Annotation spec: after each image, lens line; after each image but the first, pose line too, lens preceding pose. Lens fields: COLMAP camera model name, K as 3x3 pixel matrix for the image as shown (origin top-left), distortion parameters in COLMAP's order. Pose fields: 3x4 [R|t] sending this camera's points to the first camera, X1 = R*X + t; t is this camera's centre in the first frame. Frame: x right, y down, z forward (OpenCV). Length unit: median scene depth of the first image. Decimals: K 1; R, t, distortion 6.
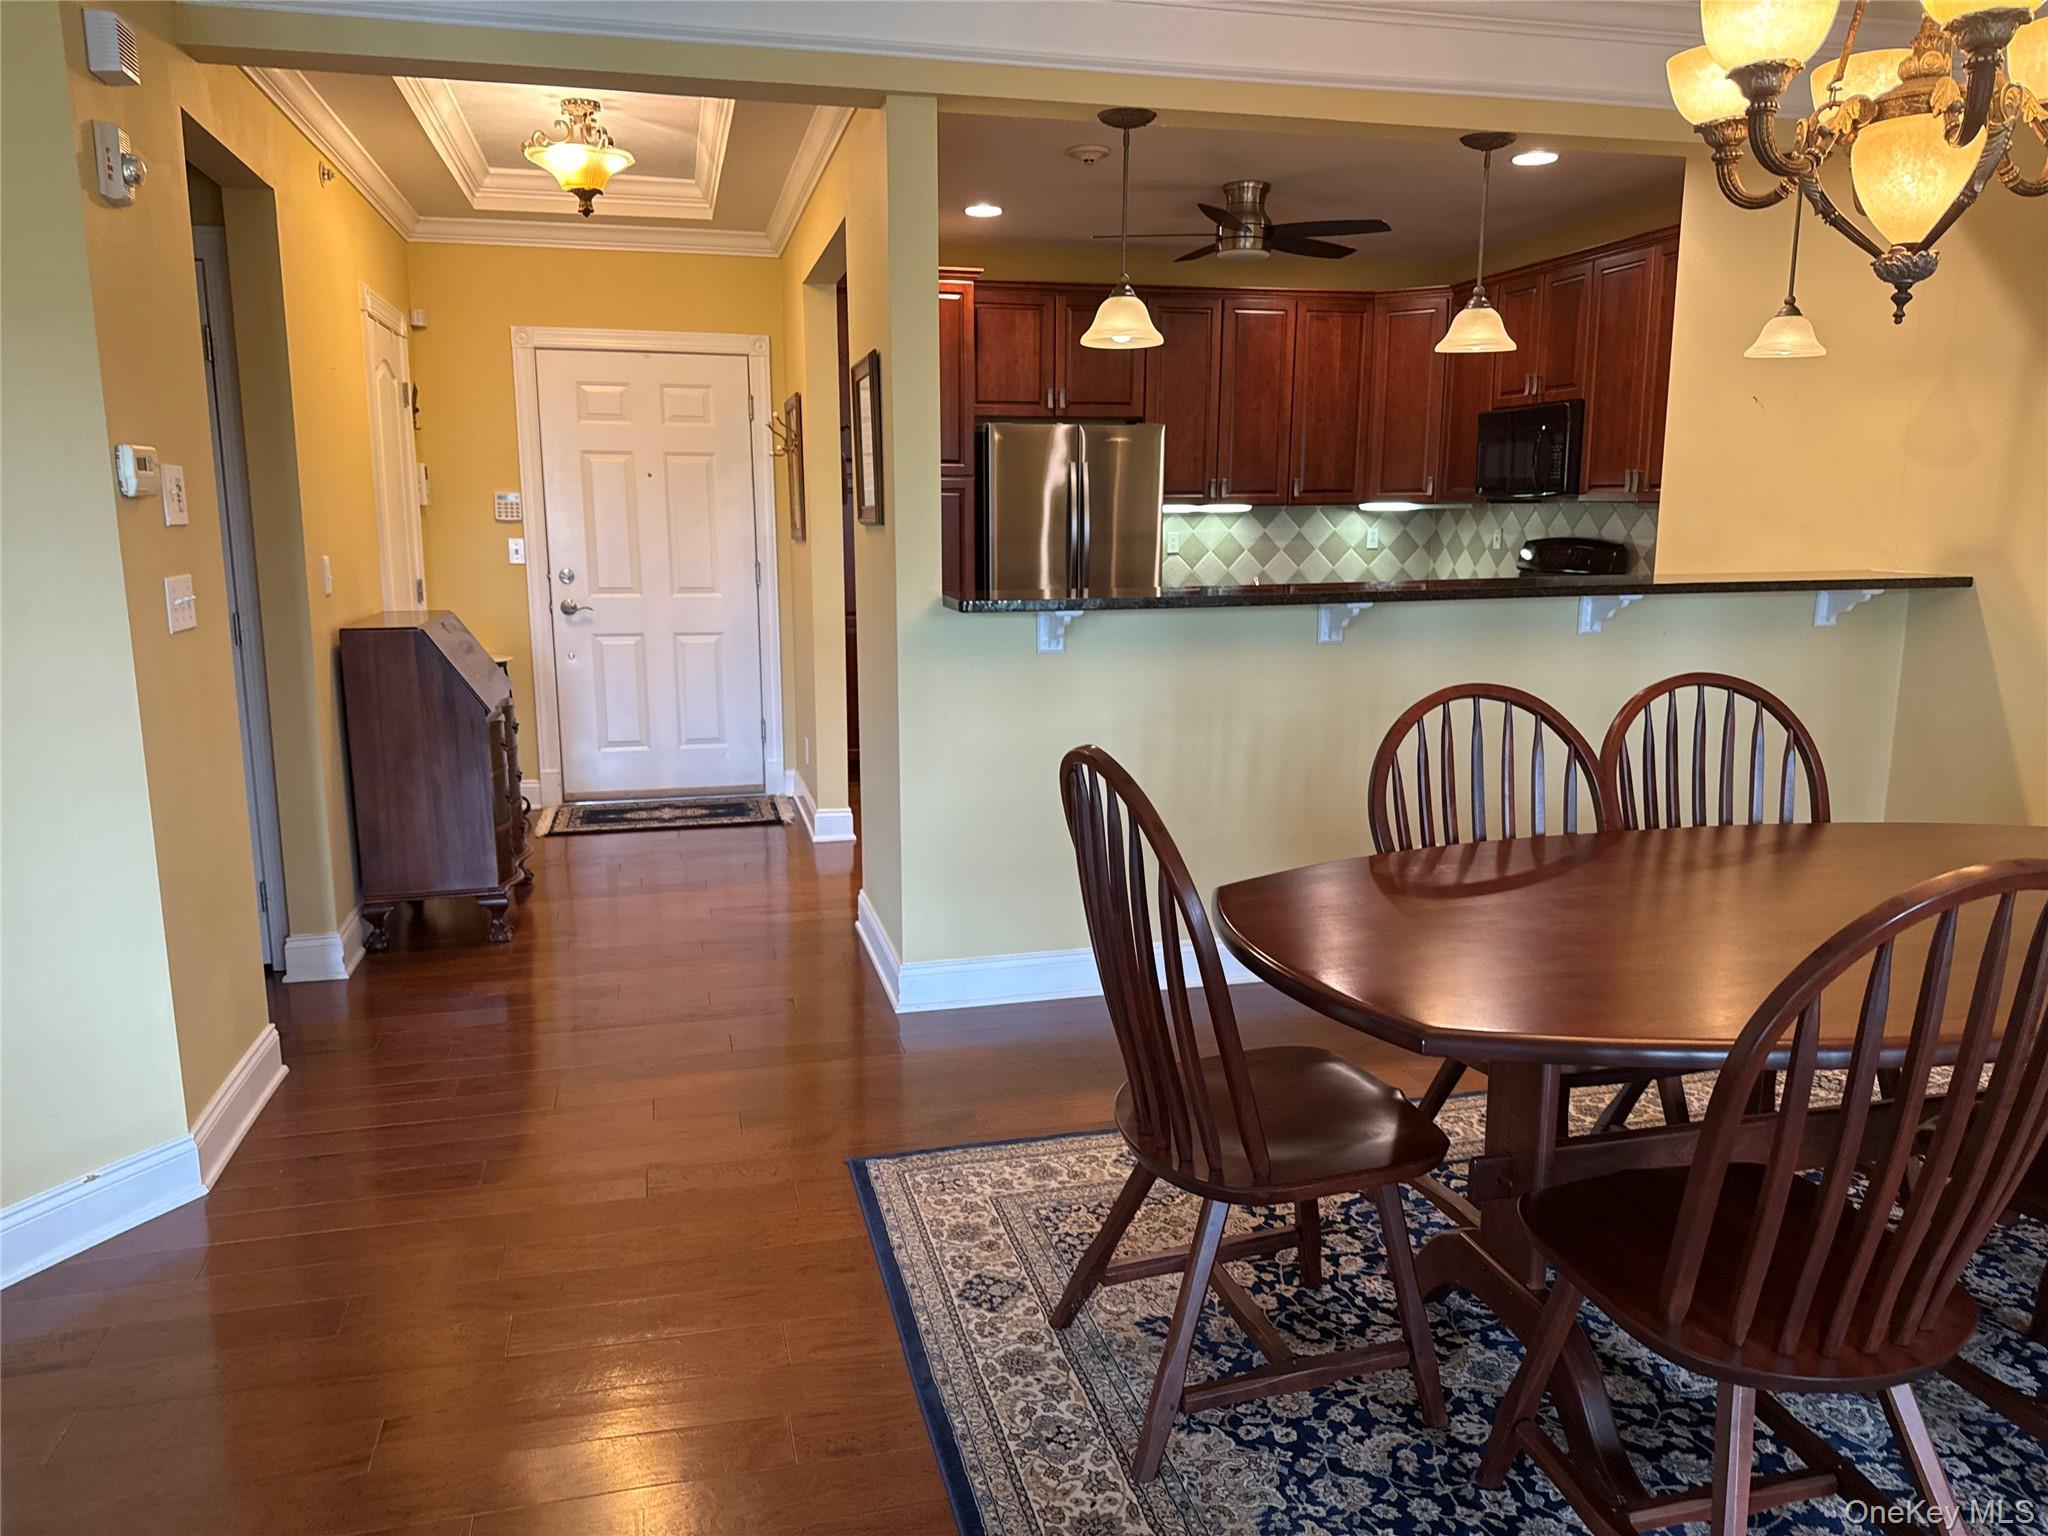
lens RADIAL K [[1431.2, 0, 1016.3], [0, 1431.2, 768.9], [0, 0, 1]] dist [0.048148, -0.076414]
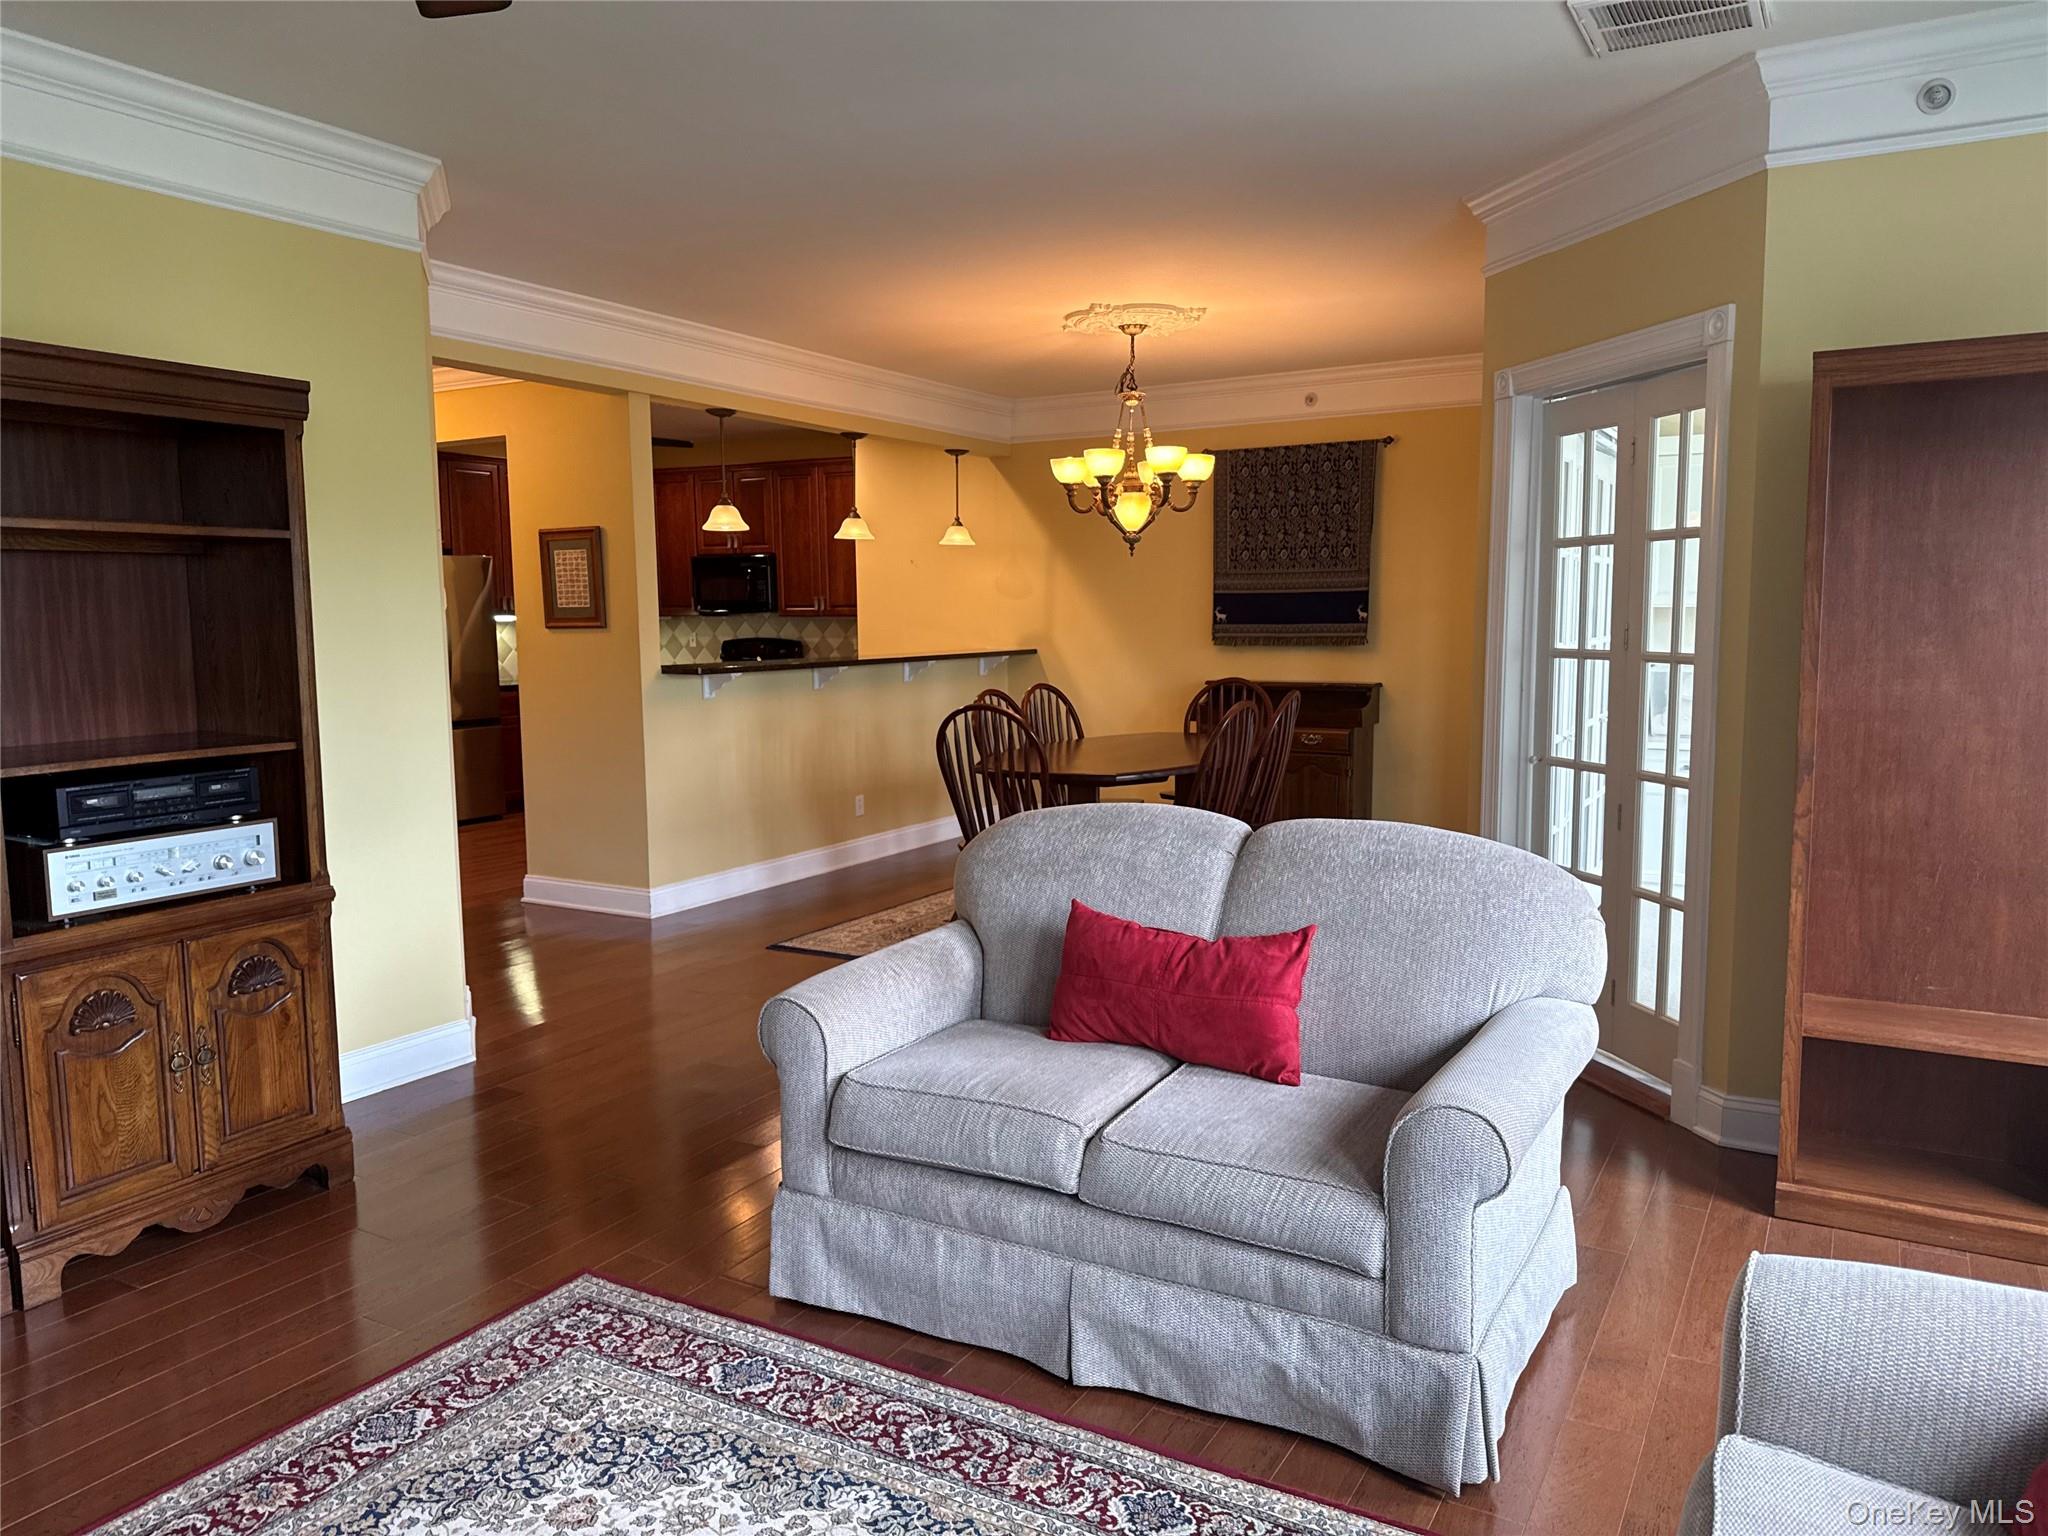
lens RADIAL K [[1431.2, 0, 1027.7], [0, 1431.2, 763.9], [0, 0, 1]] dist [0.048148, -0.076414]
pose [[0.695177, -0.076867, 0.714717, -0.988028], [0.133979, 0.990699, -0.023767, 0.095019], [-0.706242, 0.112279, 0.699010, -0.518813]]
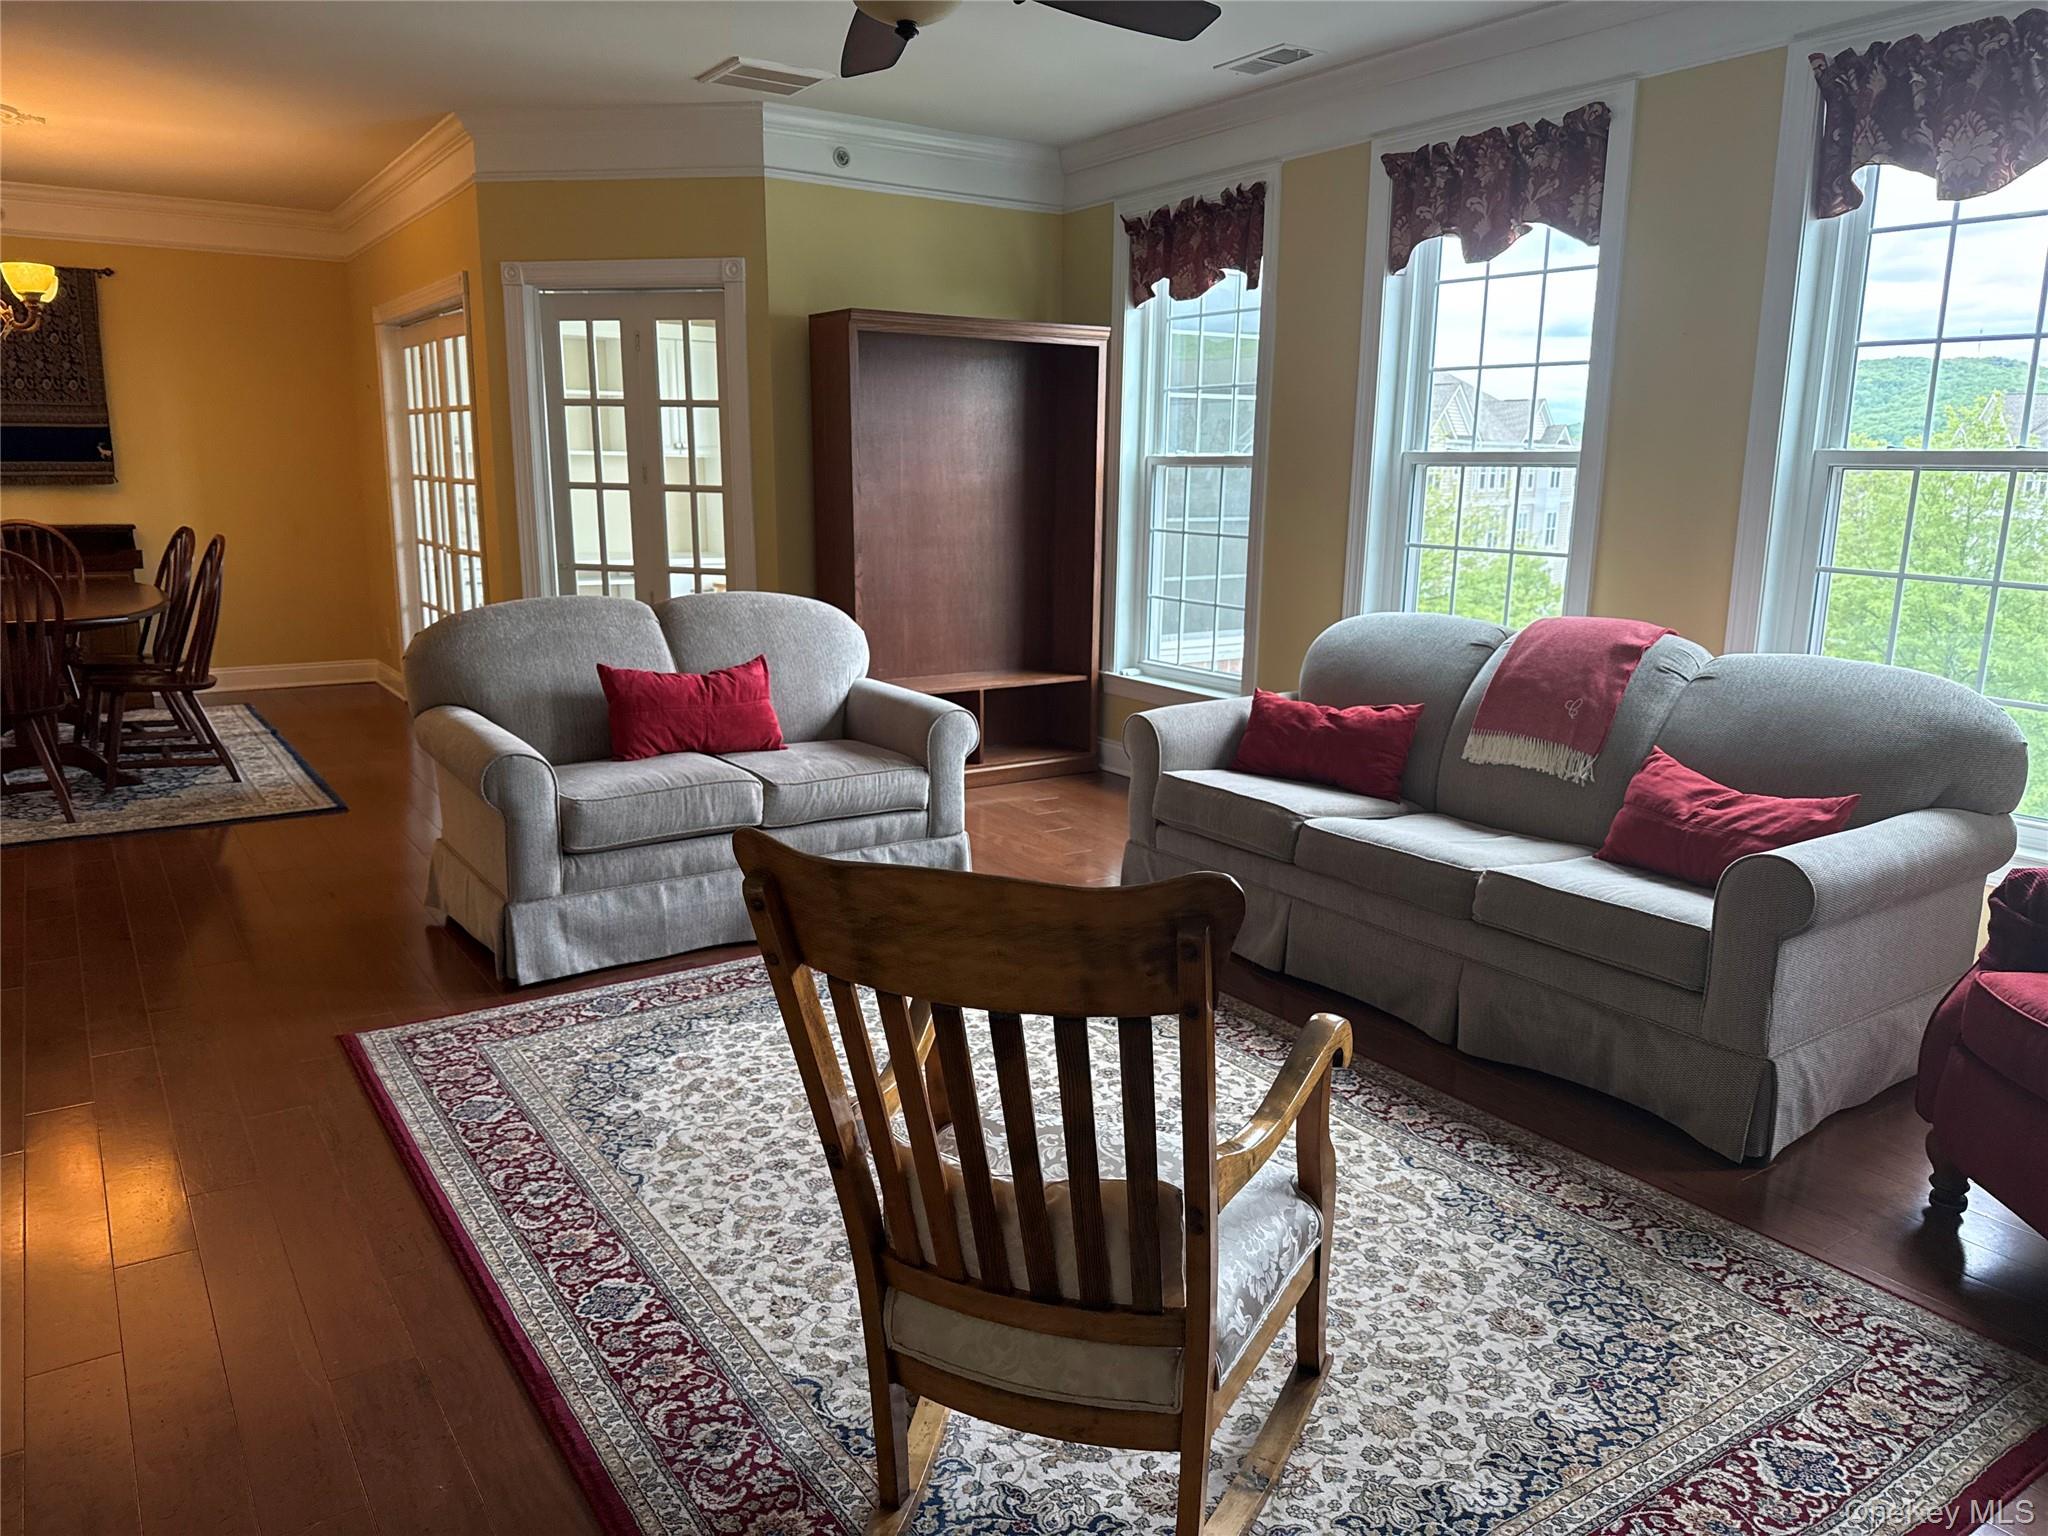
lens RADIAL K [[1431.2, 0, 1022.5], [0, 1431.2, 774.7], [0, 0, 1]] dist [0.048148, -0.076414]
pose [[-0.338451, -0.200179, 0.919445, -1.544279], [0.158569, 0.951004, 0.265419, -0.005305], [-0.927527, 0.235627, -0.290126, 0.069038]]
